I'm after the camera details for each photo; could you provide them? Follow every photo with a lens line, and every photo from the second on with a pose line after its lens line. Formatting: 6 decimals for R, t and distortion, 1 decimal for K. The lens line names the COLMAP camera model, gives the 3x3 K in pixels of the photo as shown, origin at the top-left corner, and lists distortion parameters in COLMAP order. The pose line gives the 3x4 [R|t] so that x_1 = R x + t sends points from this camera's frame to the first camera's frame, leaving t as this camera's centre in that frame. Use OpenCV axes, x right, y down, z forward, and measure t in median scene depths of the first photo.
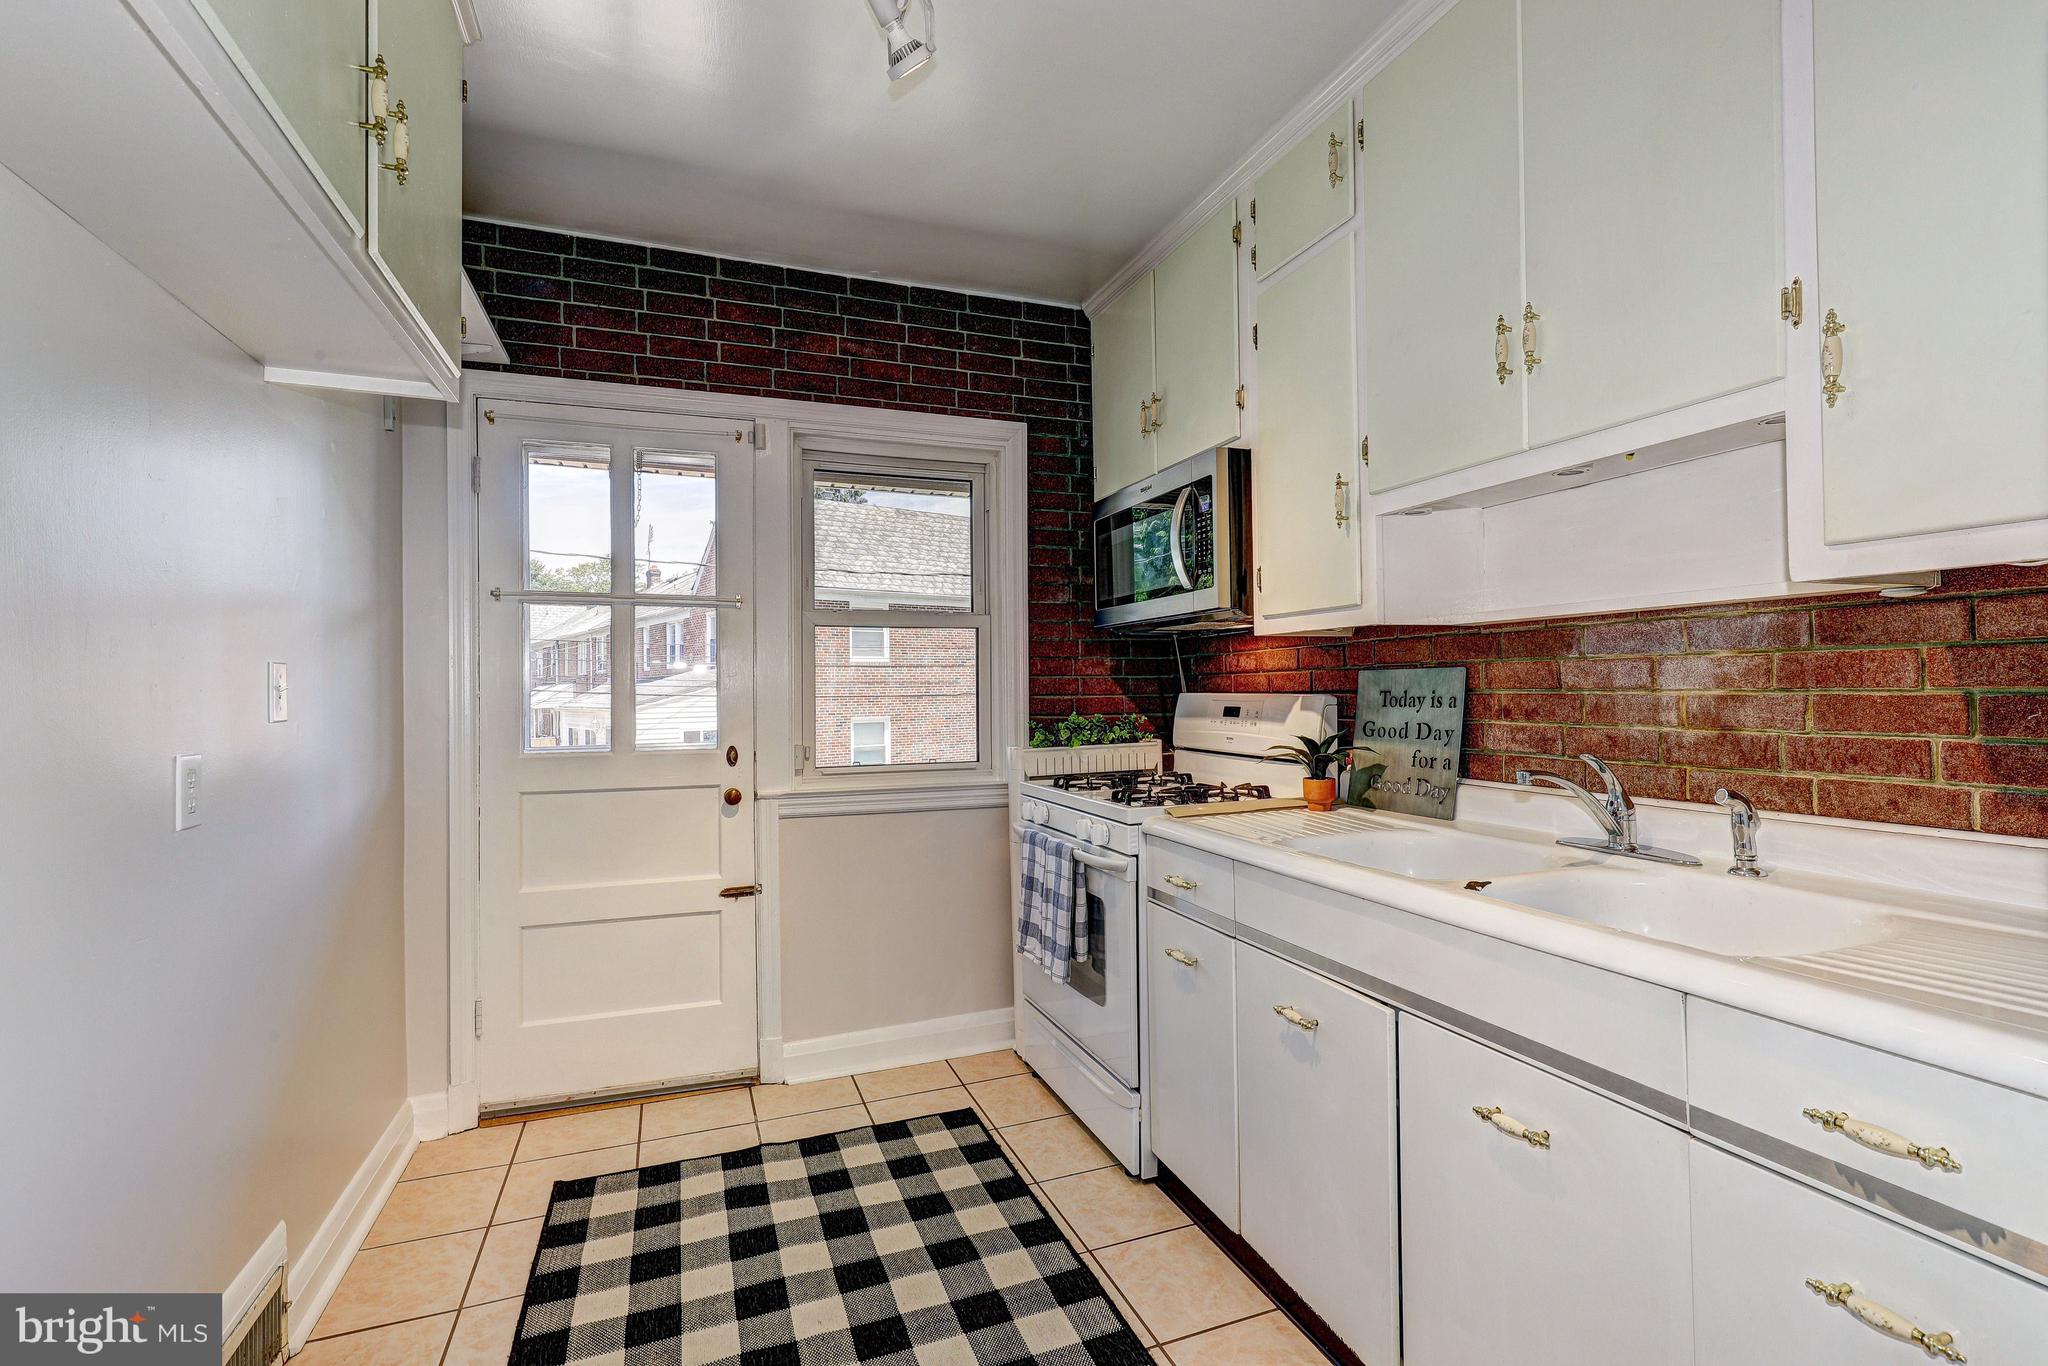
lens RADIAL K [[922.8, 0, 1031.6], [0, 922.8, 676.8], [0, 0, 1]] dist [0.001395, -0.000884]
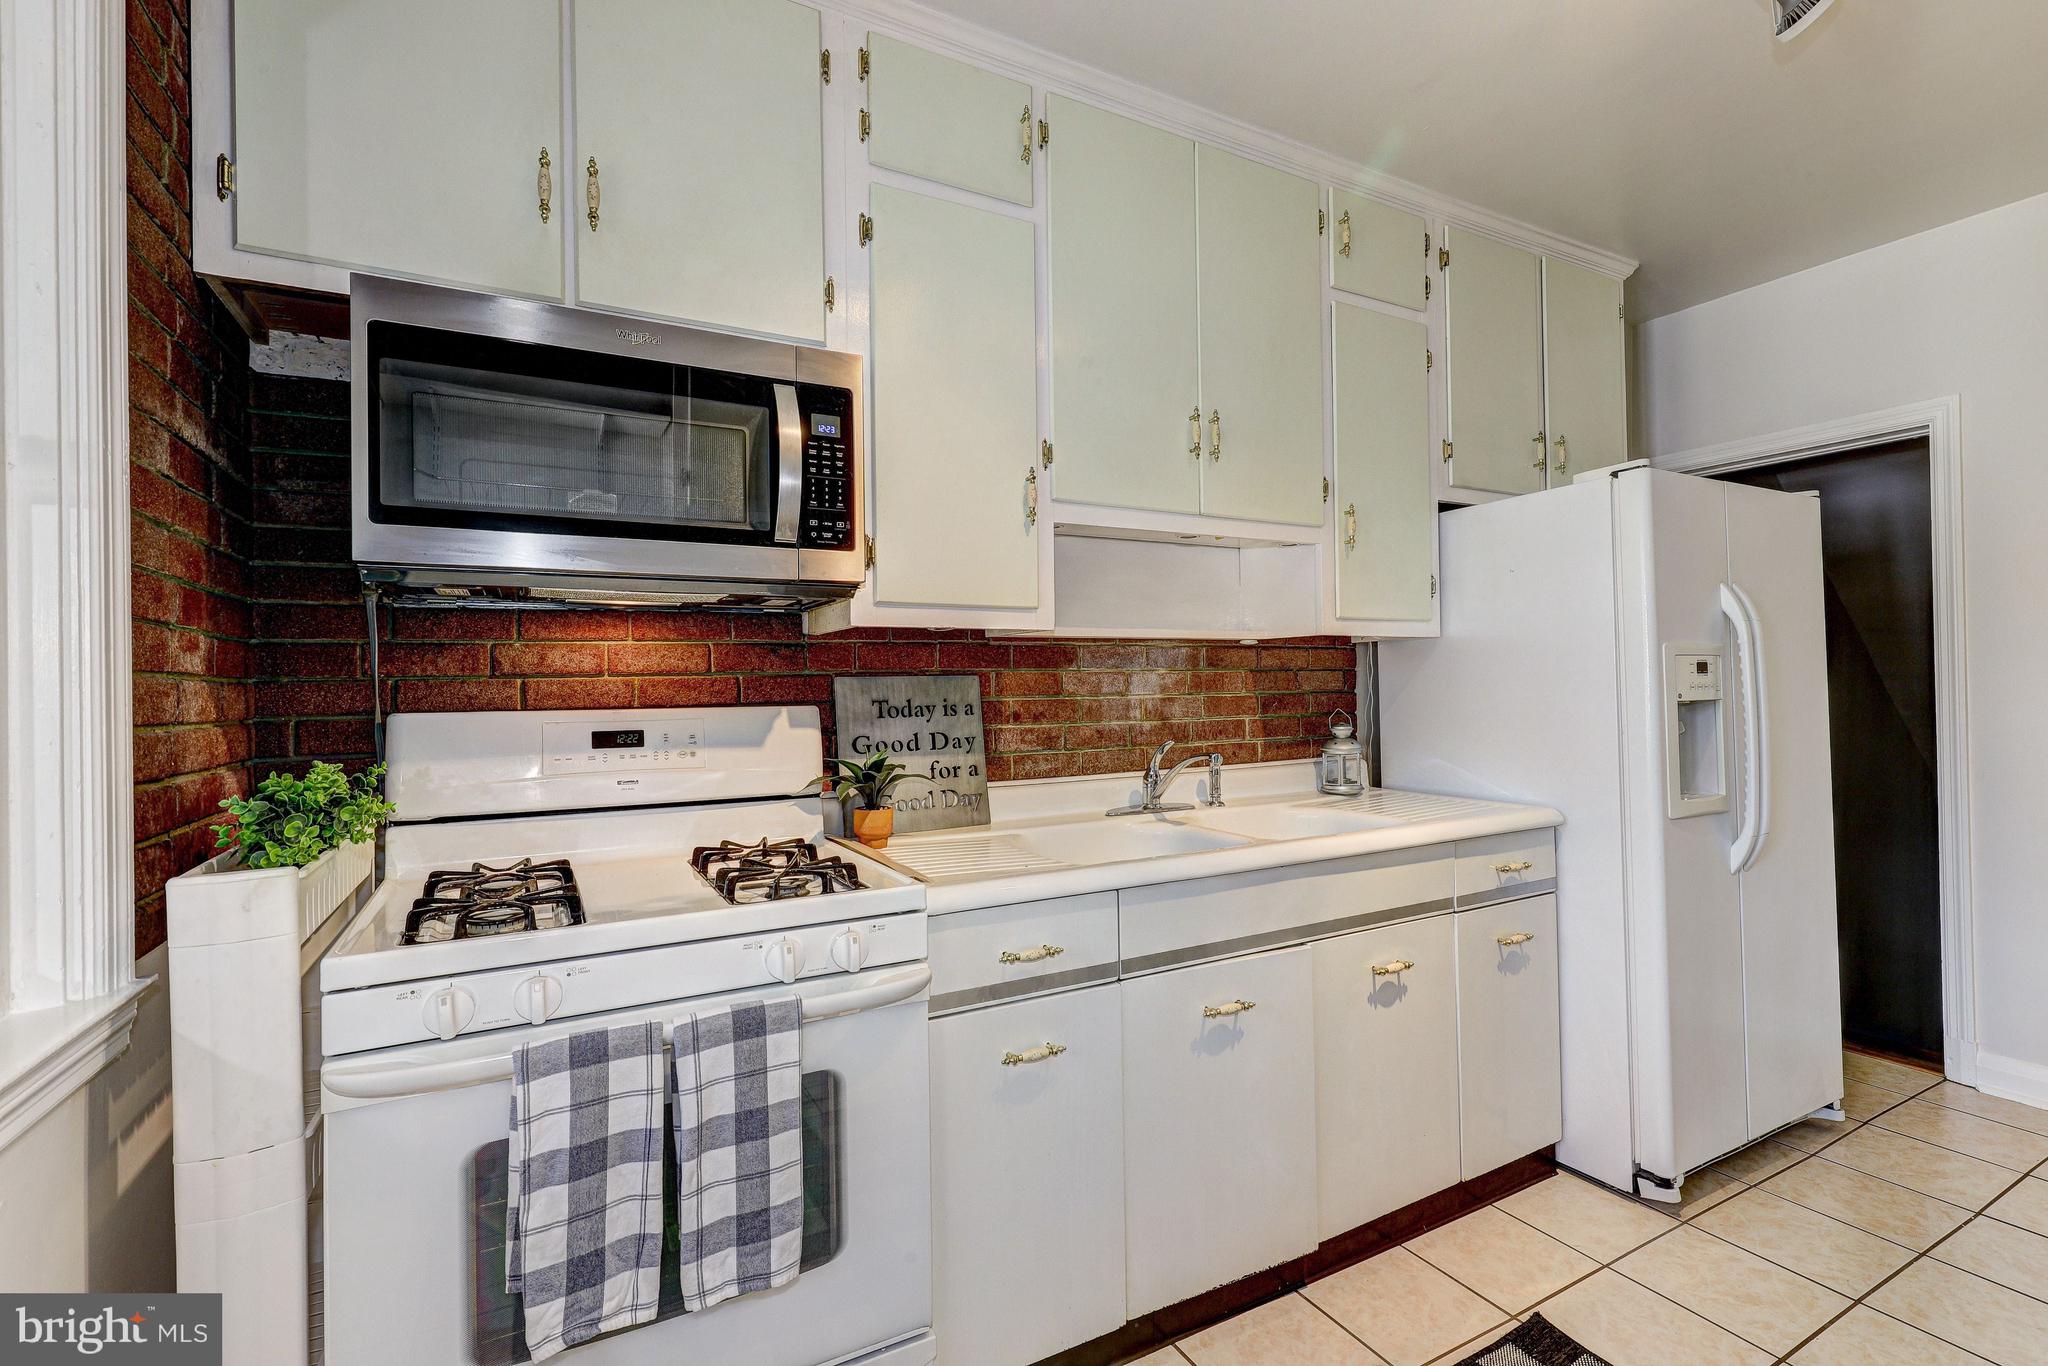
lens RADIAL K [[923.9, 0, 1031.1], [0, 923.9, 680.3], [0, 0, 1]] dist [-0.000078, 0.000495]
pose [[-0.129989, 0.021238, 0.991288, -0.497497], [0.004627, 0.999773, -0.020813, 0.014512], [-0.991505, 0.001882, -0.130058, 0.933111]]
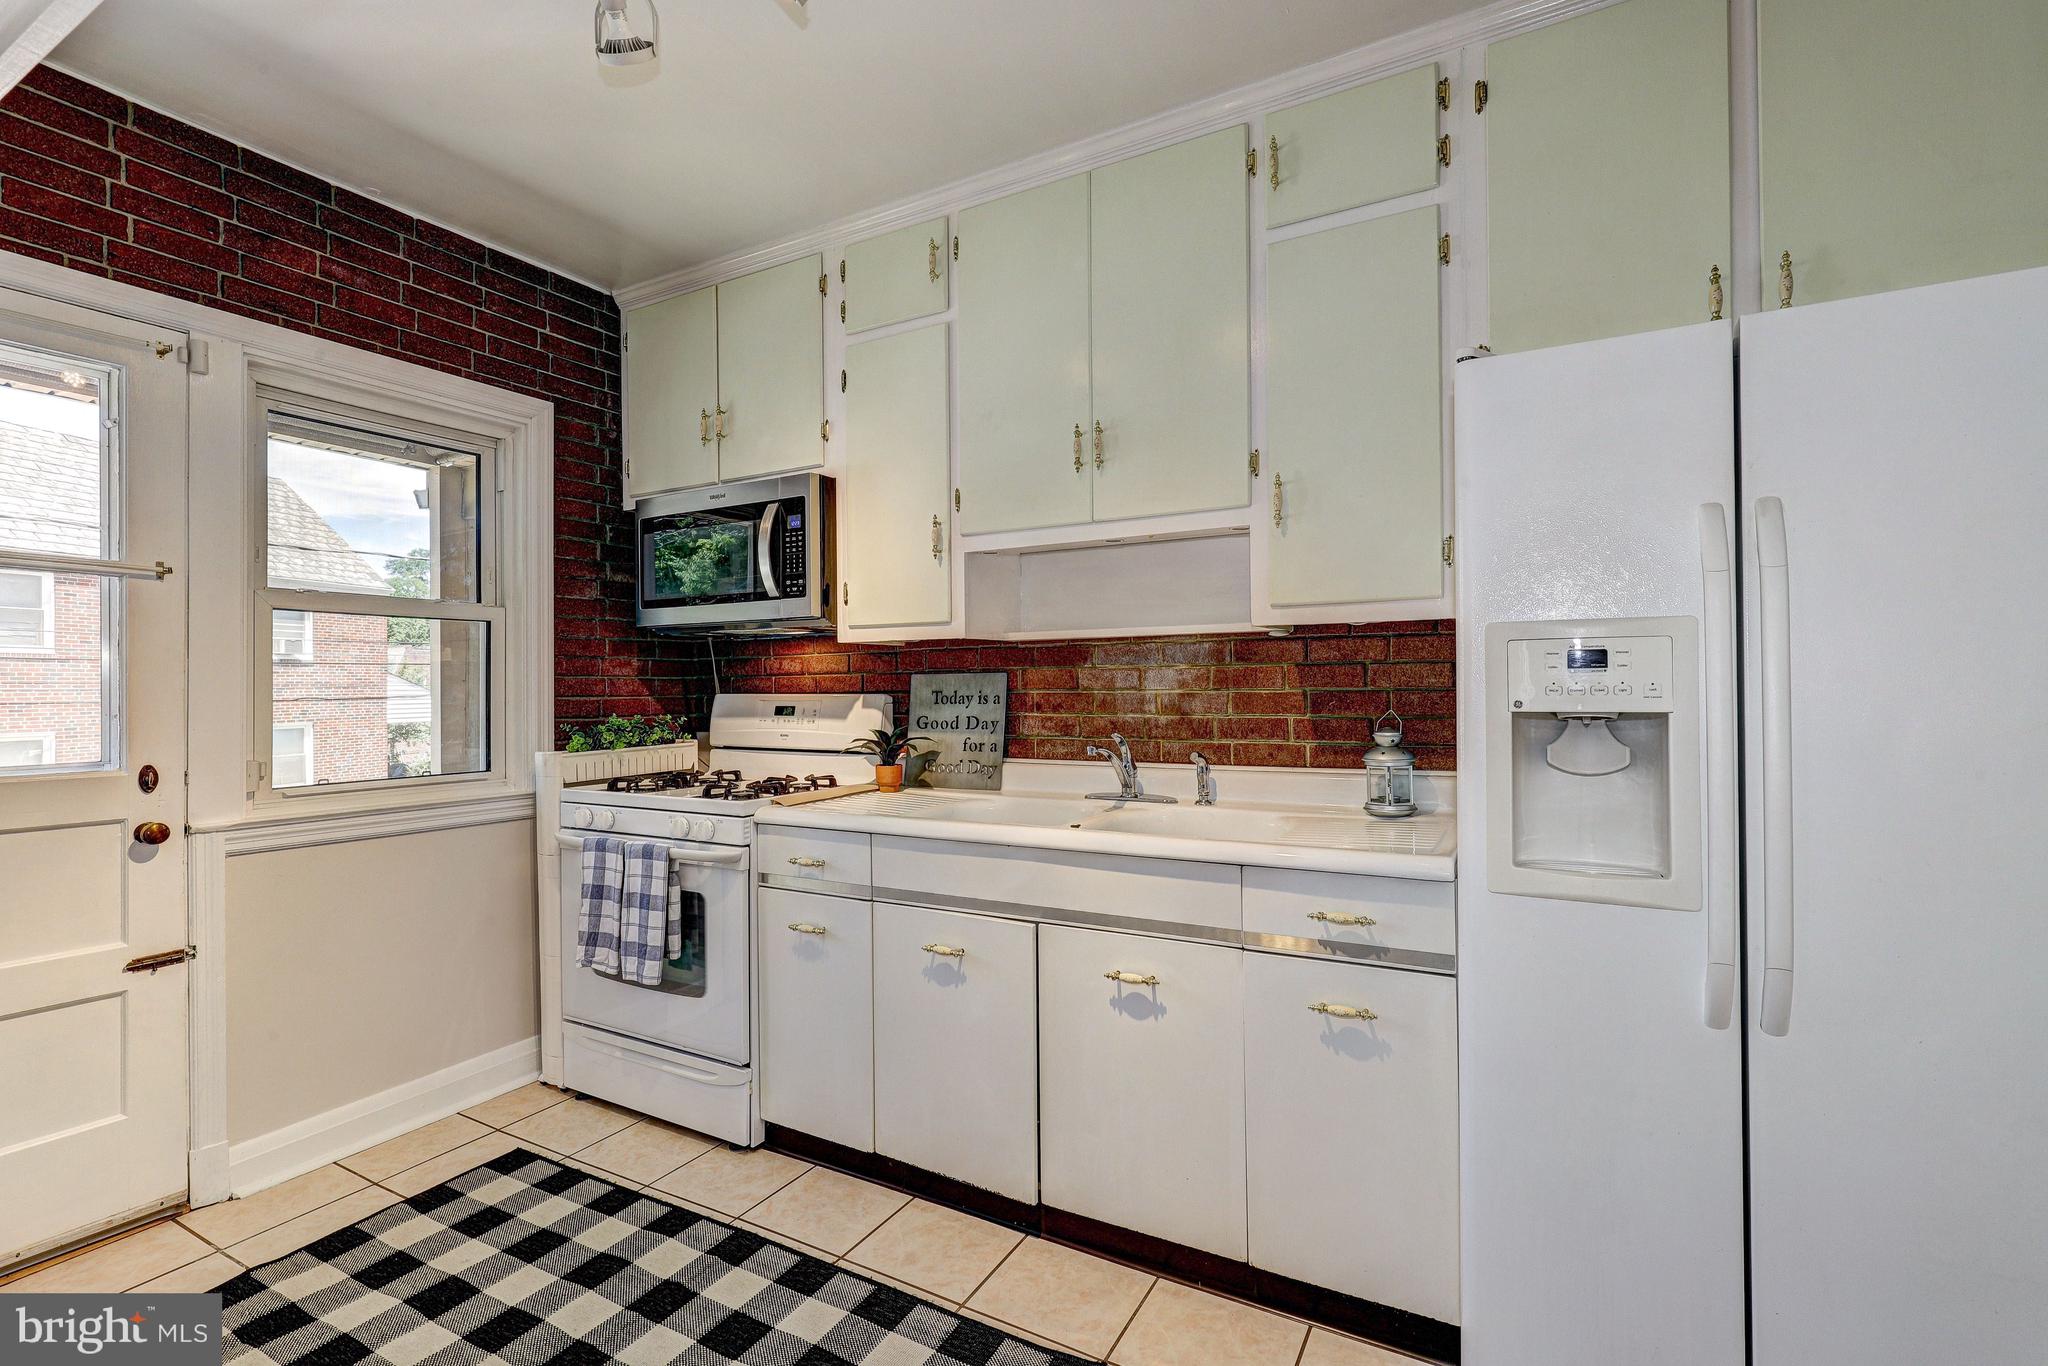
lens RADIAL K [[923.9, 0, 1031.1], [0, 923.9, 680.3], [0, 0, 1]] dist [-0.000078, 0.000495]
pose [[0.770108, 0.008763, 0.637854, -0.294347], [-0.008156, 0.999959, -0.003890, 0.004301], [-0.637862, -0.002207, 0.770148, -0.028050]]
